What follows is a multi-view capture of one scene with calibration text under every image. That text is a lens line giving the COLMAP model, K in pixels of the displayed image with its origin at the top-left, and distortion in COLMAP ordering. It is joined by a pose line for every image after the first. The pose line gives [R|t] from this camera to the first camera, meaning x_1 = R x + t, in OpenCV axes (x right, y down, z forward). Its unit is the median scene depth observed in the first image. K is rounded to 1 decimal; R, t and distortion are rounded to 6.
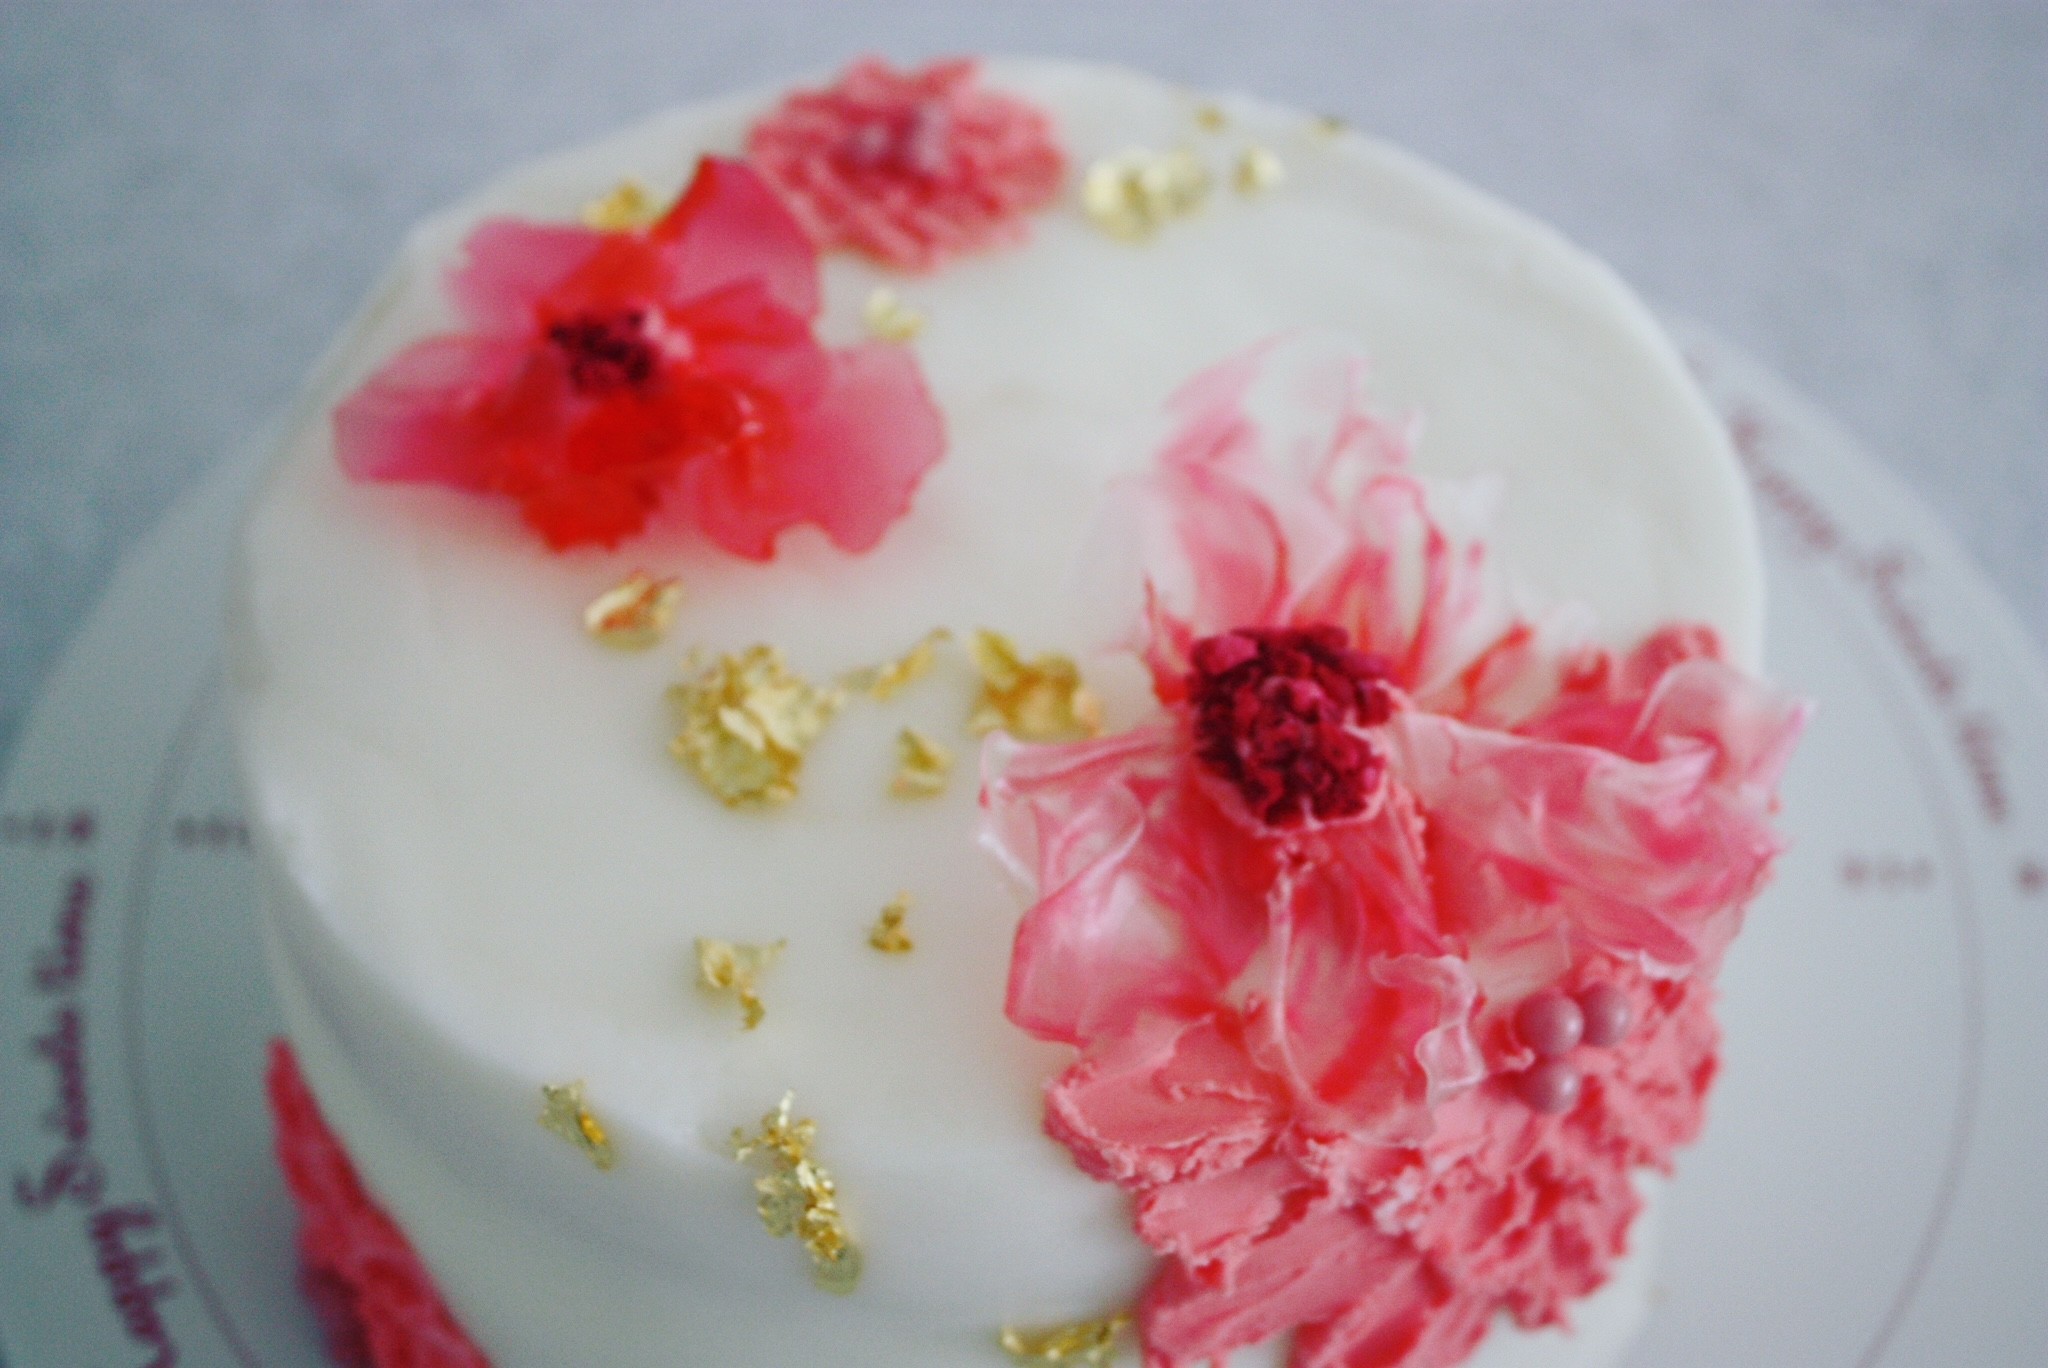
lens RADIAL K [[2786.9, 0, 1024.0], [0, 2786.9, 684.0], [0, 0, 1]] dist [-0.256750, 0.531837]
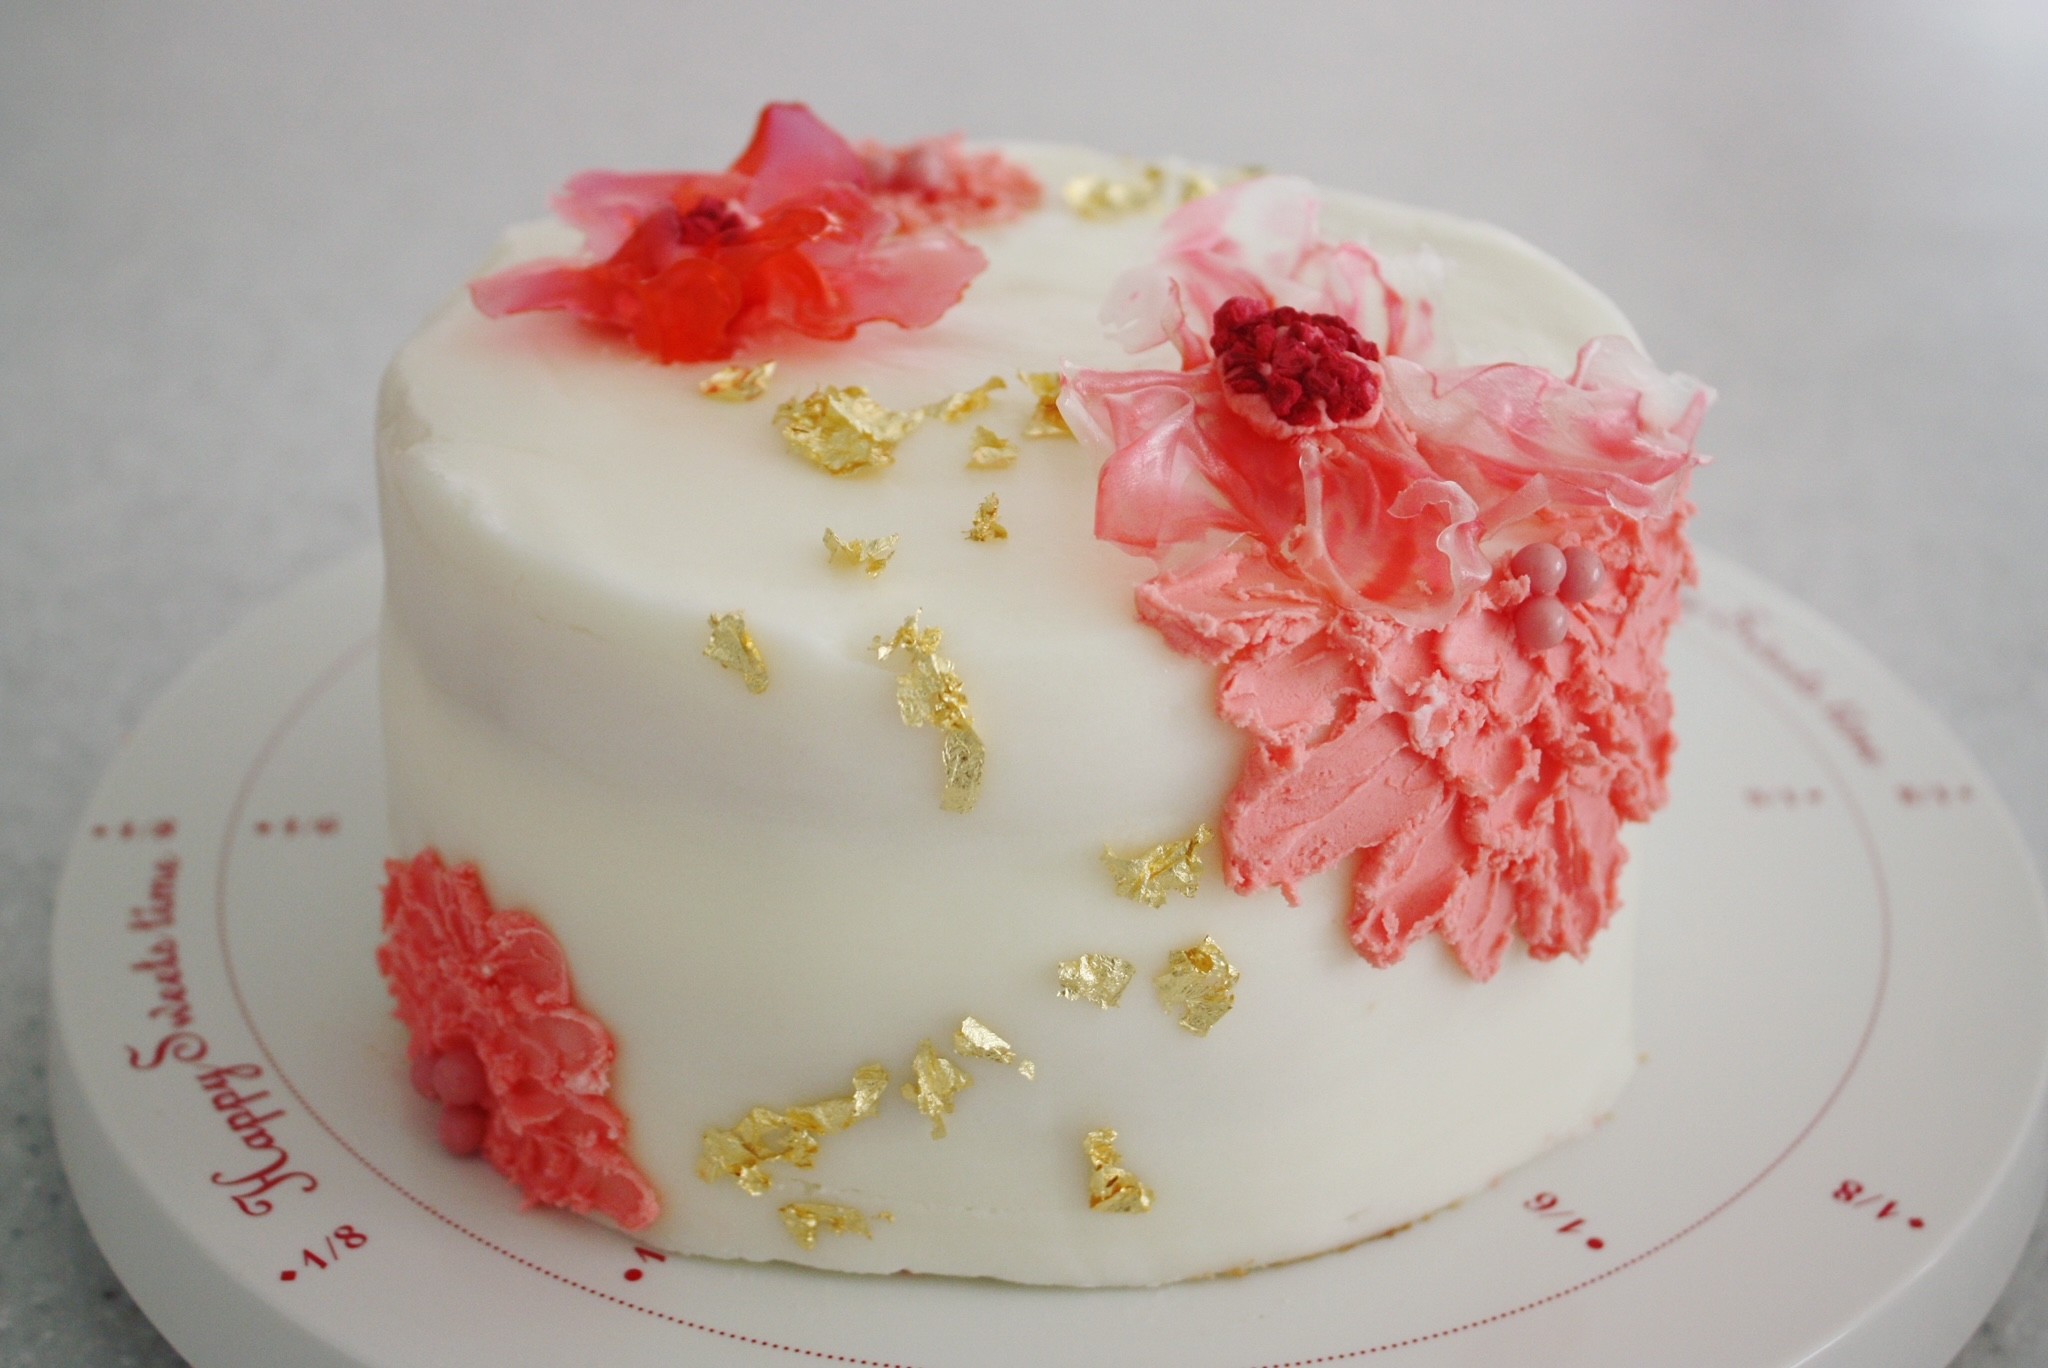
lens RADIAL K [[2786.9, 0, 1024.0], [0, 2786.9, 684.0], [0, 0, 1]] dist [-0.256750, 0.531837]
pose [[0.996380, -0.036658, 0.076705, -0.127351], [0.058028, 0.952646, -0.298492, 0.516170], [-0.062131, 0.301862, 0.951325, -0.121418]]
